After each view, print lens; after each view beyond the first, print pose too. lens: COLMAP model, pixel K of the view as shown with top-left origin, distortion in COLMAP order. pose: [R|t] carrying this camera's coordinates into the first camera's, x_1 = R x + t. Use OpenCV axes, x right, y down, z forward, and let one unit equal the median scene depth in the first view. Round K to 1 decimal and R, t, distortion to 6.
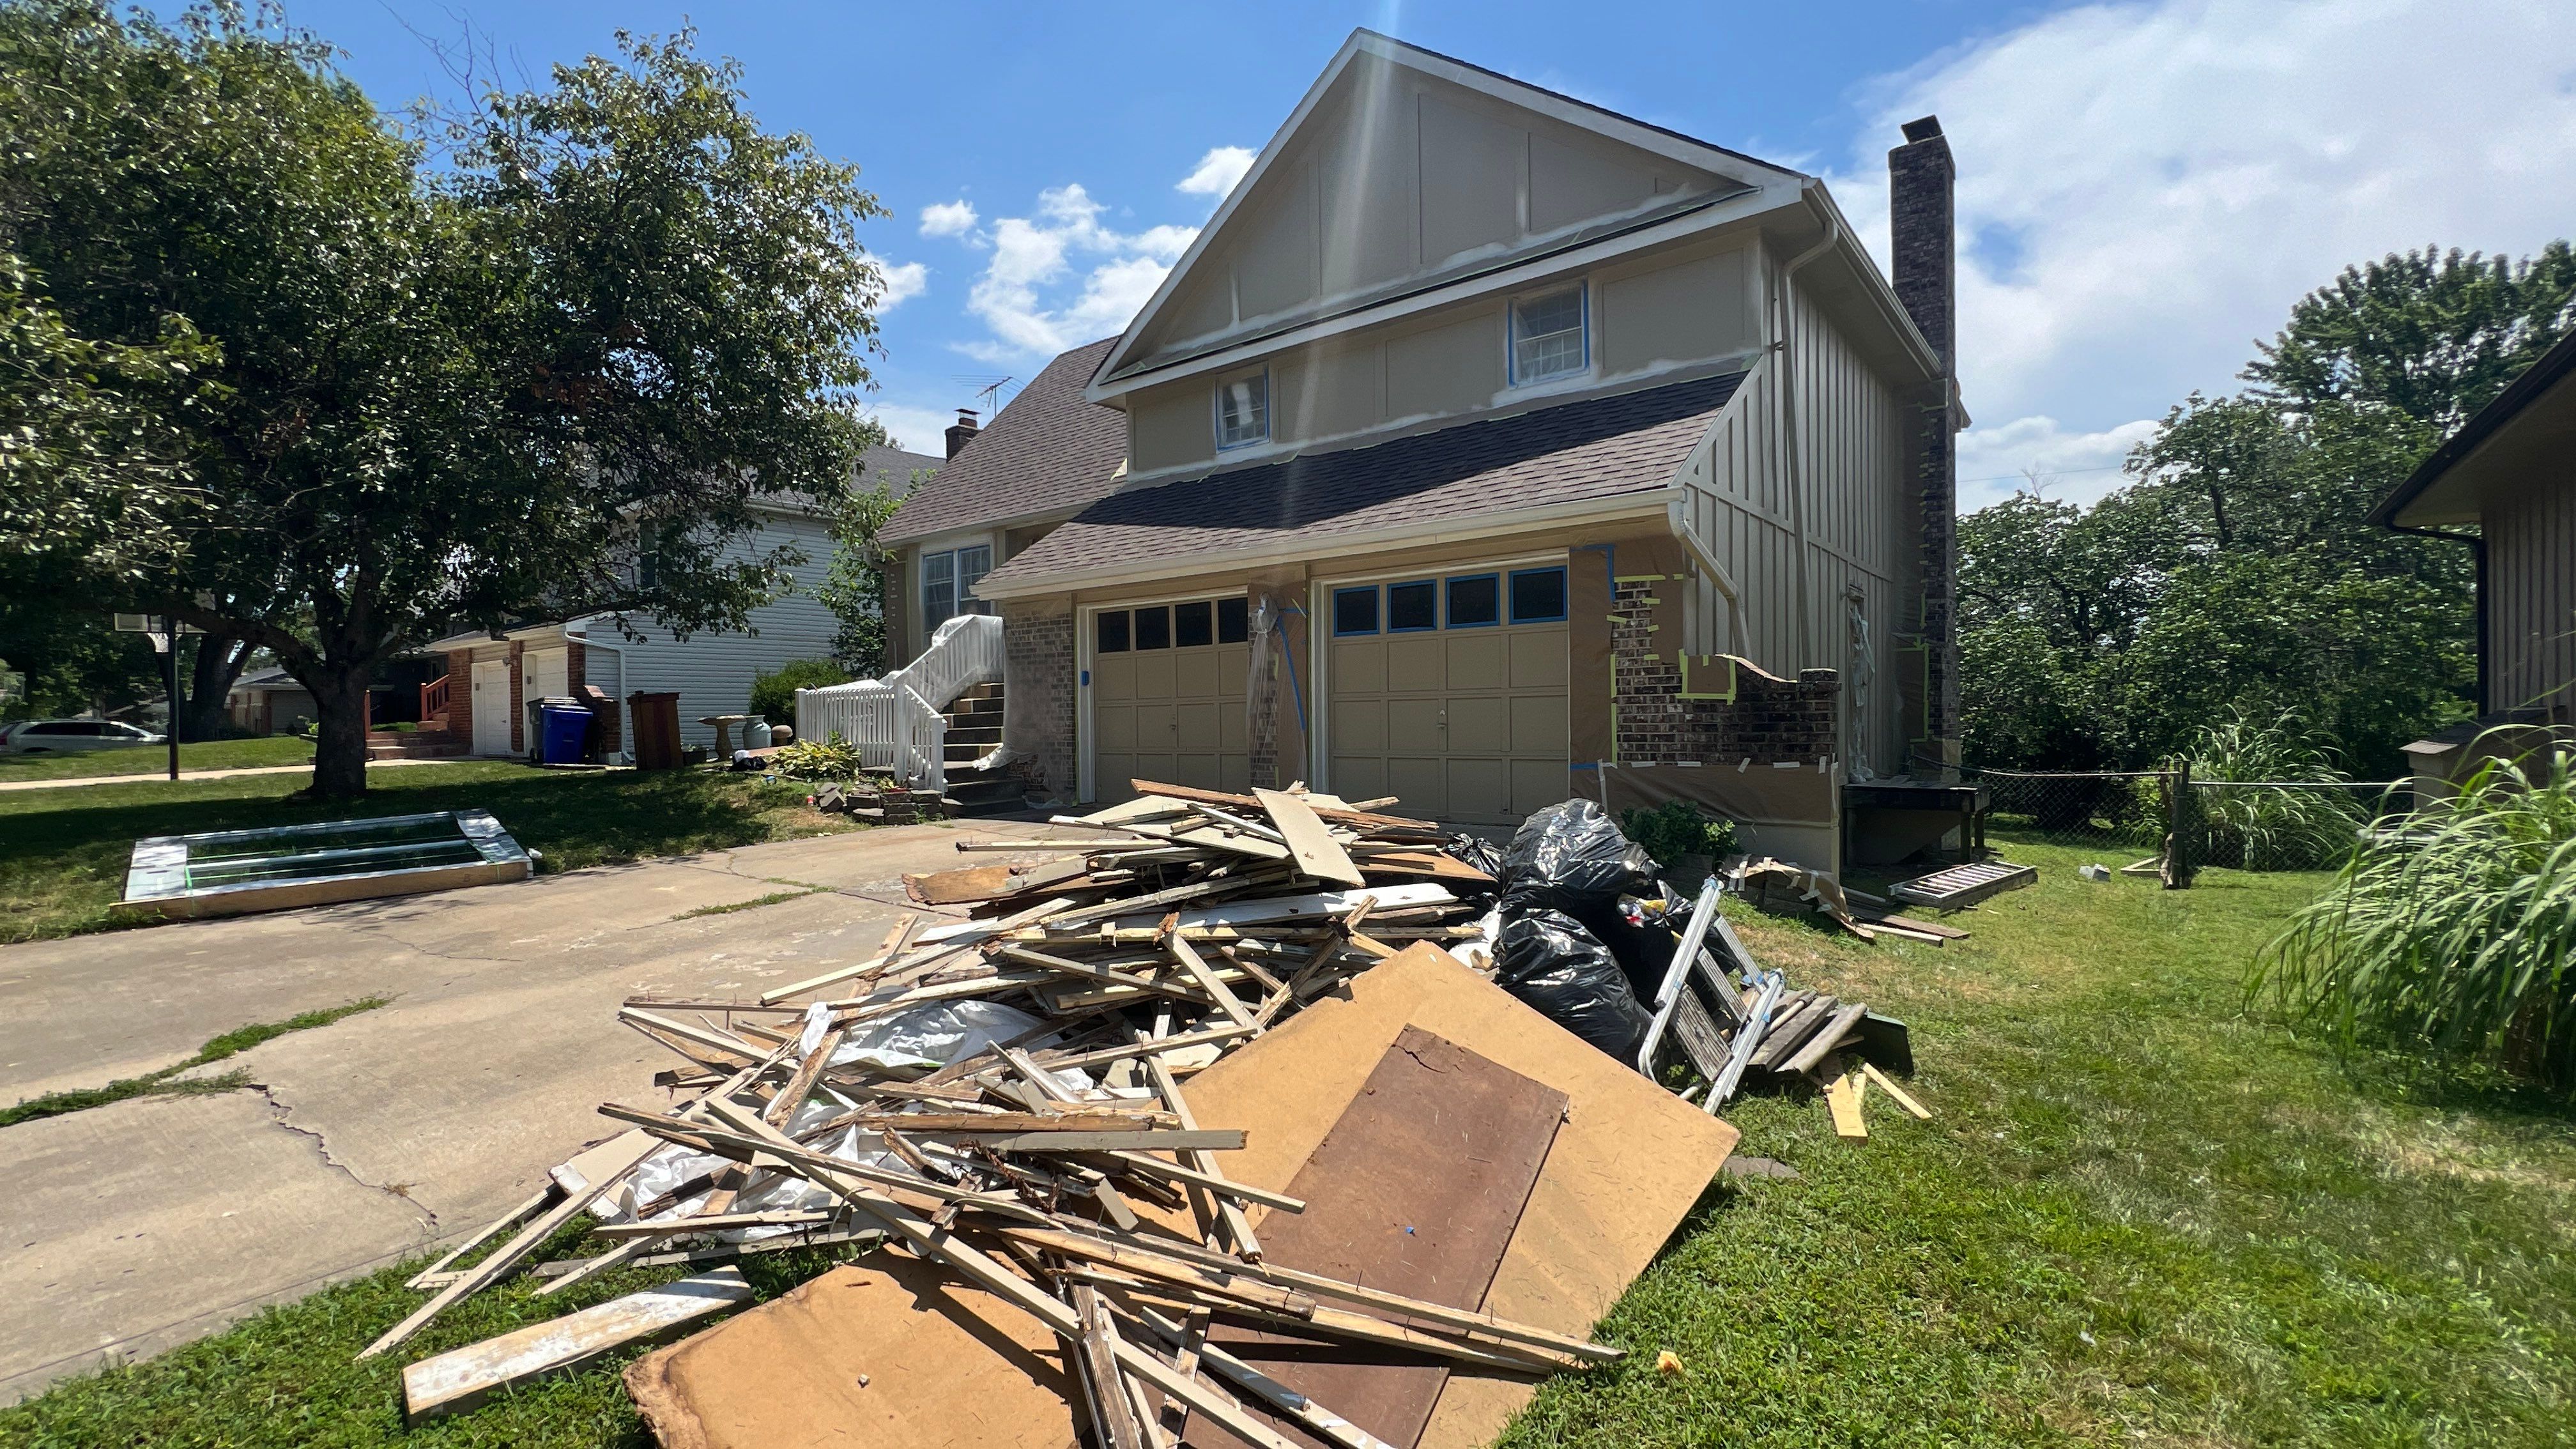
lens RADIAL K [[1093.4, 0, 1288.0], [0, 1093.4, 724.5], [0, 0, 1]] dist [-0.002741, -0.000204]
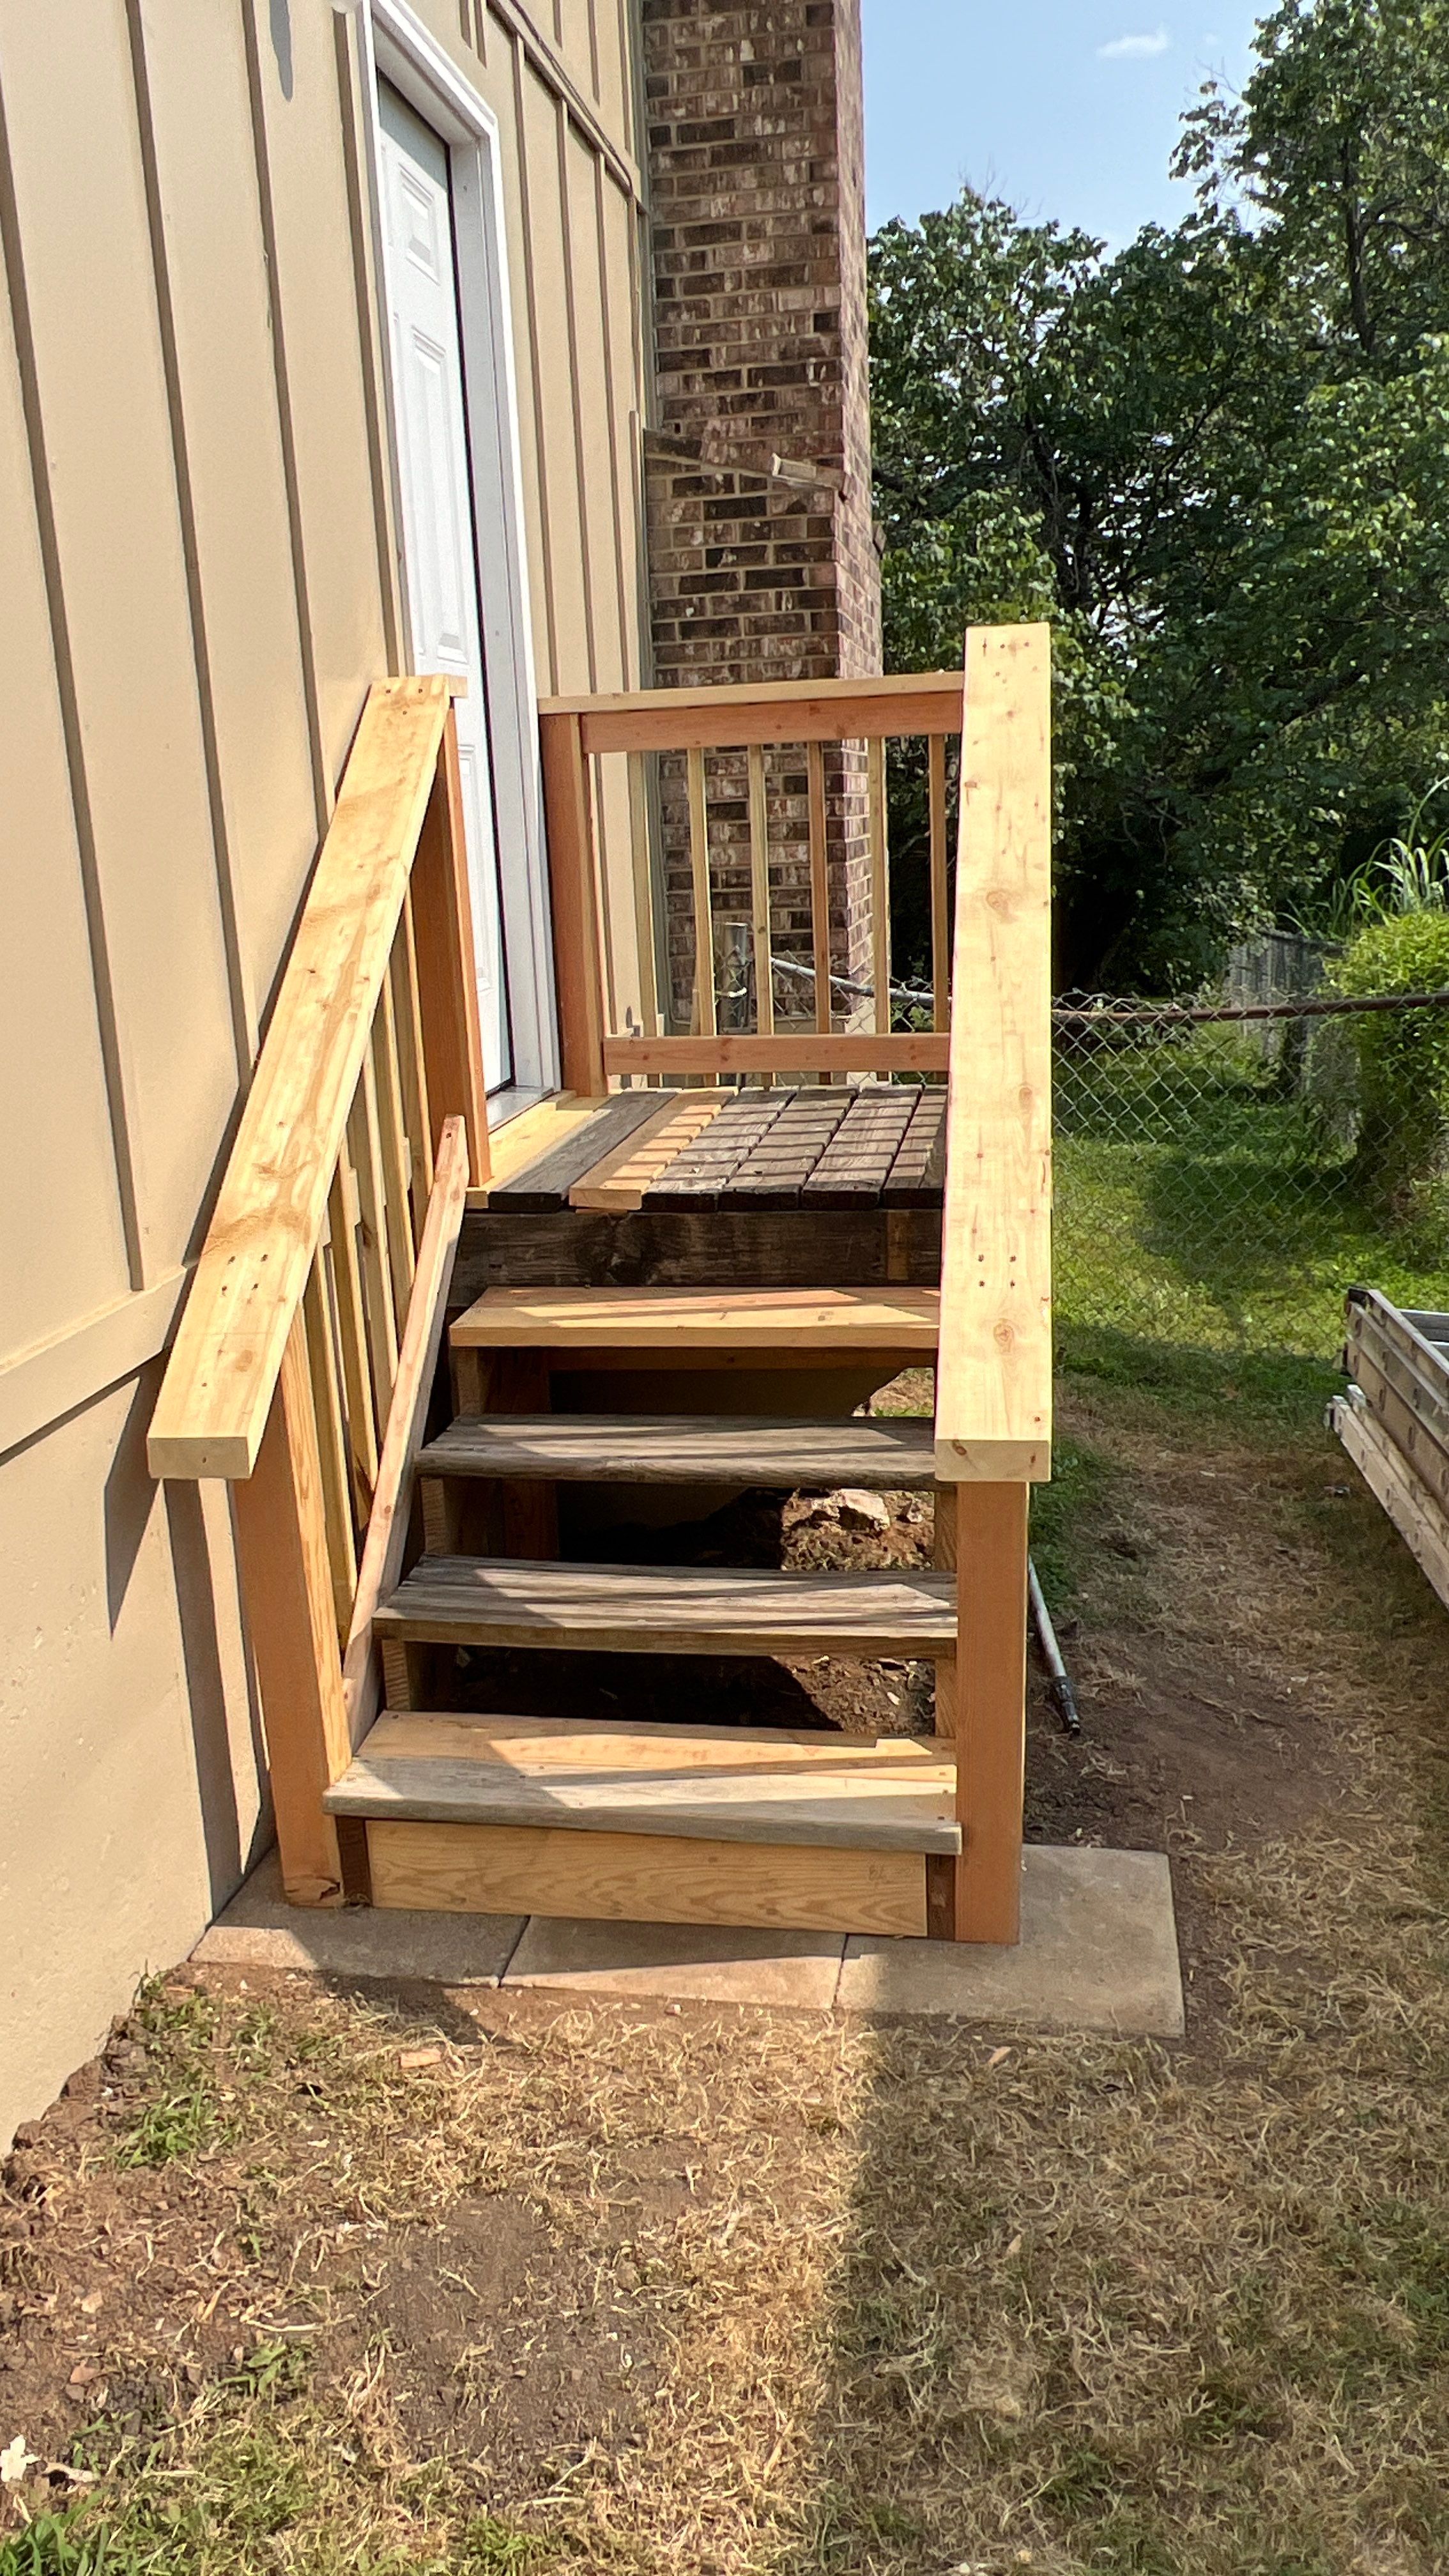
lens RADIAL K [[1886.3, 0, 724.5], [0, 1886.3, 1288.0], [0, 0, 1]] dist [0.003431, 0.000738]
pose [[0.874627, -0.149343, 0.461220, 0.497584], [0.041070, 0.970774, 0.236455, 0.000831], [-0.483053, -0.187867, 0.855199, 0.861812]]
